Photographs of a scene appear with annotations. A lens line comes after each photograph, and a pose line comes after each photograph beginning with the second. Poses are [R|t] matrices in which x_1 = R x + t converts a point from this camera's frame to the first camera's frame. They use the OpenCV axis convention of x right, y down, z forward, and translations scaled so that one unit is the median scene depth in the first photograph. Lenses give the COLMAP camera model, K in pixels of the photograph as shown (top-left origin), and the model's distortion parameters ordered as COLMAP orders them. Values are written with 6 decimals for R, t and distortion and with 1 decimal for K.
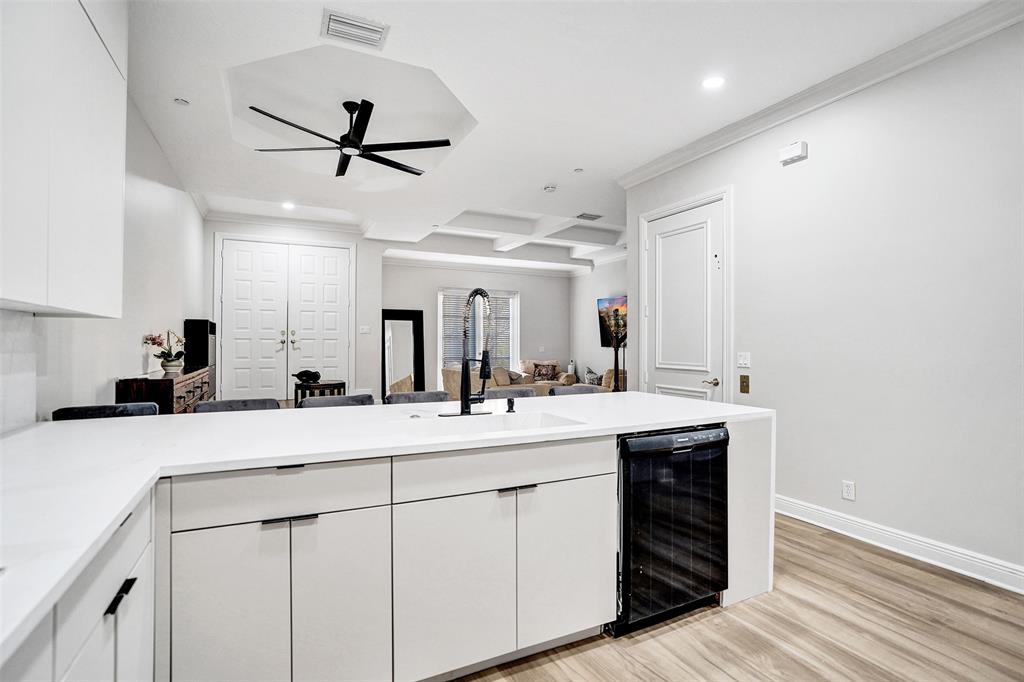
lens RADIAL K [[492.4, 0, 508.5], [0, 492.4, 341.5], [0, 0, 1]] dist [-0.049493, 0.018299]
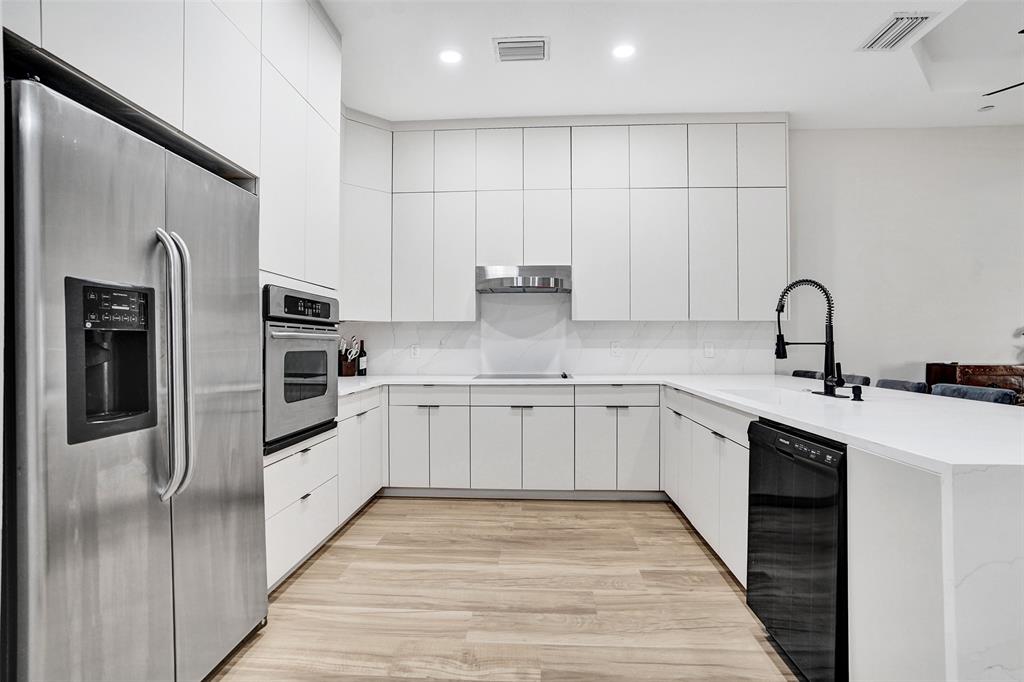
lens RADIAL K [[492.4, 0, 511.3], [0, 492.4, 340.7], [0, 0, 1]] dist [-0.049493, 0.018299]
pose [[-0.499540, -0.007445, -0.866259, 0.700528], [0.004962, 0.999922, -0.011456, 0.023118], [0.866277, -0.010021, -0.499464, 0.555316]]
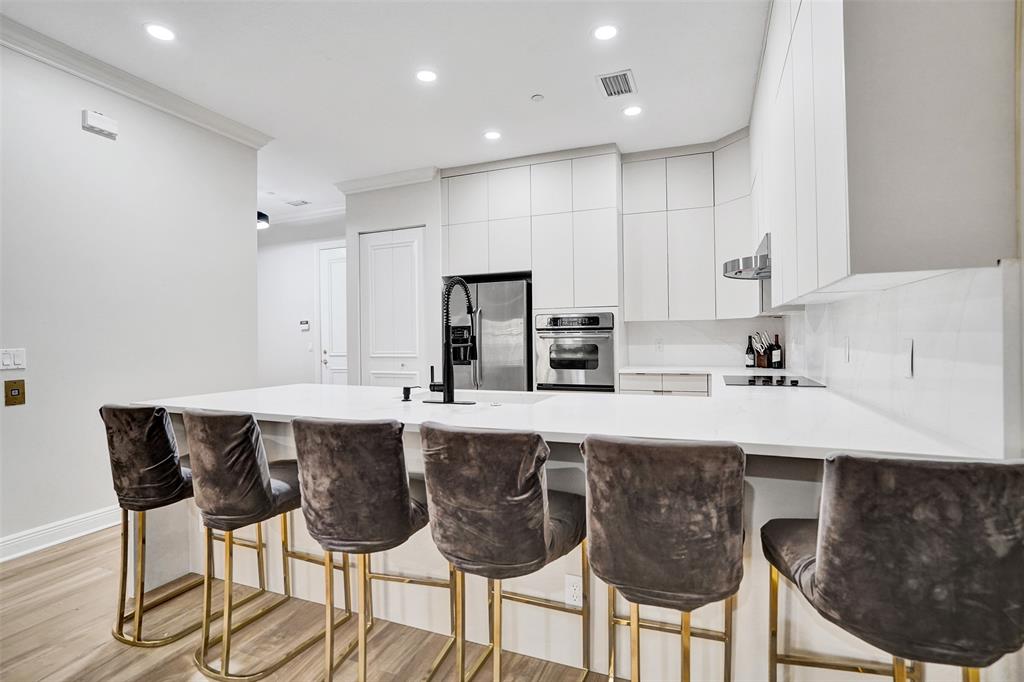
lens RADIAL K [[492.4, 0, 514.3], [0, 492.4, 336.6], [0, 0, 1]] dist [-0.049493, 0.018299]
pose [[-0.664991, 0.009053, 0.746797, -0.538159], [0.006752, 0.999959, -0.006109, 0.015396], [-0.746821, 0.000980, -0.665024, 0.930085]]
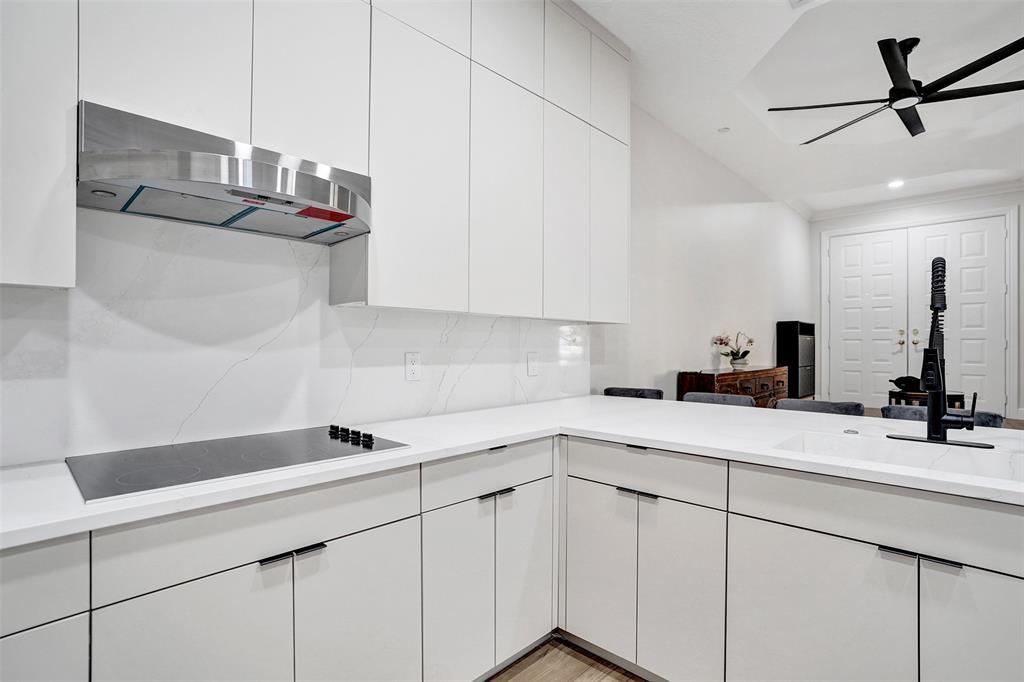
lens RADIAL K [[492.4, 0, 508.6], [0, 492.4, 345.7], [0, 0, 1]] dist [-0.049493, 0.018299]
pose [[0.329365, -0.001157, -0.944202, 0.206168], [0.003578, 0.999994, 0.000023, 0.006689], [0.944196, -0.003386, 0.329367, 0.126392]]
